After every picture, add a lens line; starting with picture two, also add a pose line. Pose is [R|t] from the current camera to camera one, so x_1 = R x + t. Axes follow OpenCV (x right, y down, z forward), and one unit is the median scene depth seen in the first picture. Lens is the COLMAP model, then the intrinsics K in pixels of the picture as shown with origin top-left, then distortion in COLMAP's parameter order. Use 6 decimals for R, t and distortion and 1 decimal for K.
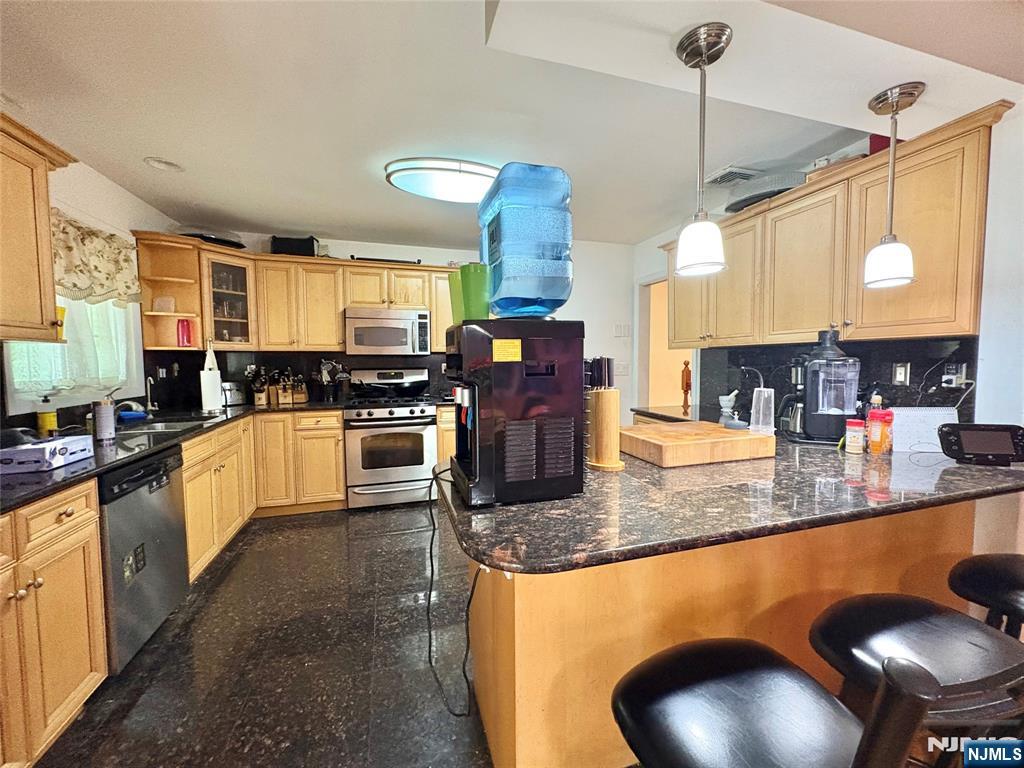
lens RADIAL K [[407.4, 0, 513.3], [0, 407.4, 384.5], [0, 0, 1]] dist [-0.000137, 0.000129]
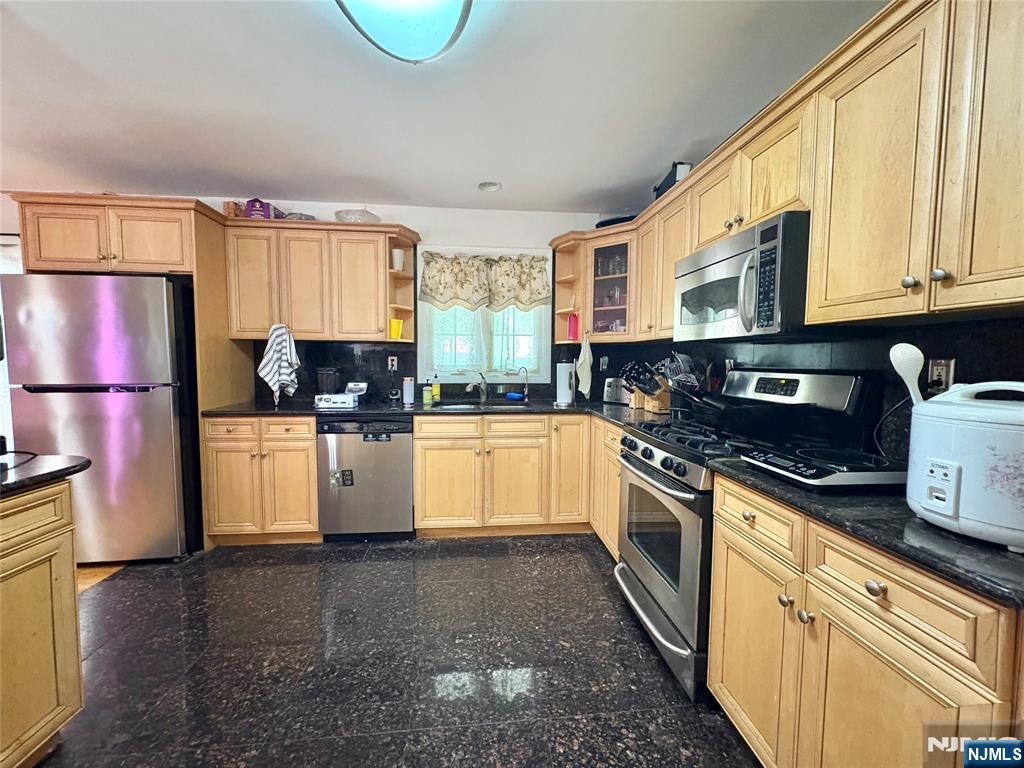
lens RADIAL K [[407.4, 0, 514.8], [0, 407.4, 381.0], [0, 0, 1]] dist [-0.000137, 0.000129]
pose [[-0.200490, 0.056910, -0.978041, 0.304721], [-0.066750, 0.995198, 0.071591, -0.063670], [0.977419, 0.079638, -0.195729, 1.283067]]
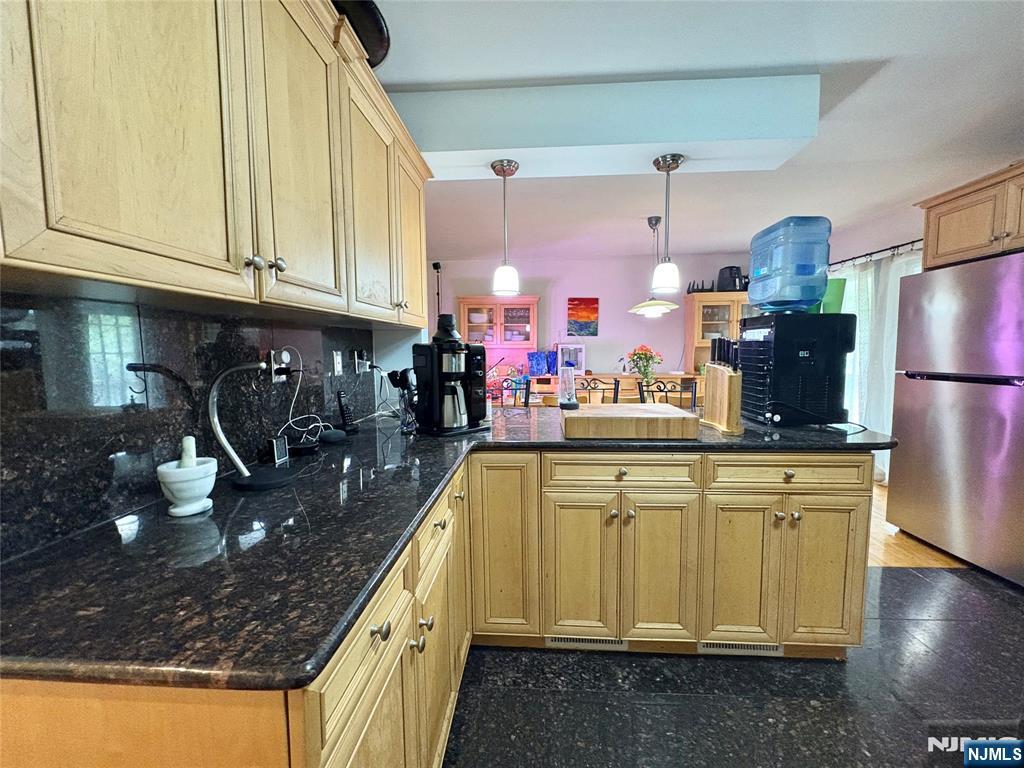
lens RADIAL K [[407.4, 0, 512.5], [0, 407.4, 384.1], [0, 0, 1]] dist [-0.000137, 0.000129]
pose [[-0.933877, -0.011605, 0.357405, 0.207471], [0.040934, 0.989434, 0.139085, -0.072224], [-0.355243, 0.144518, -0.923535, 1.370578]]
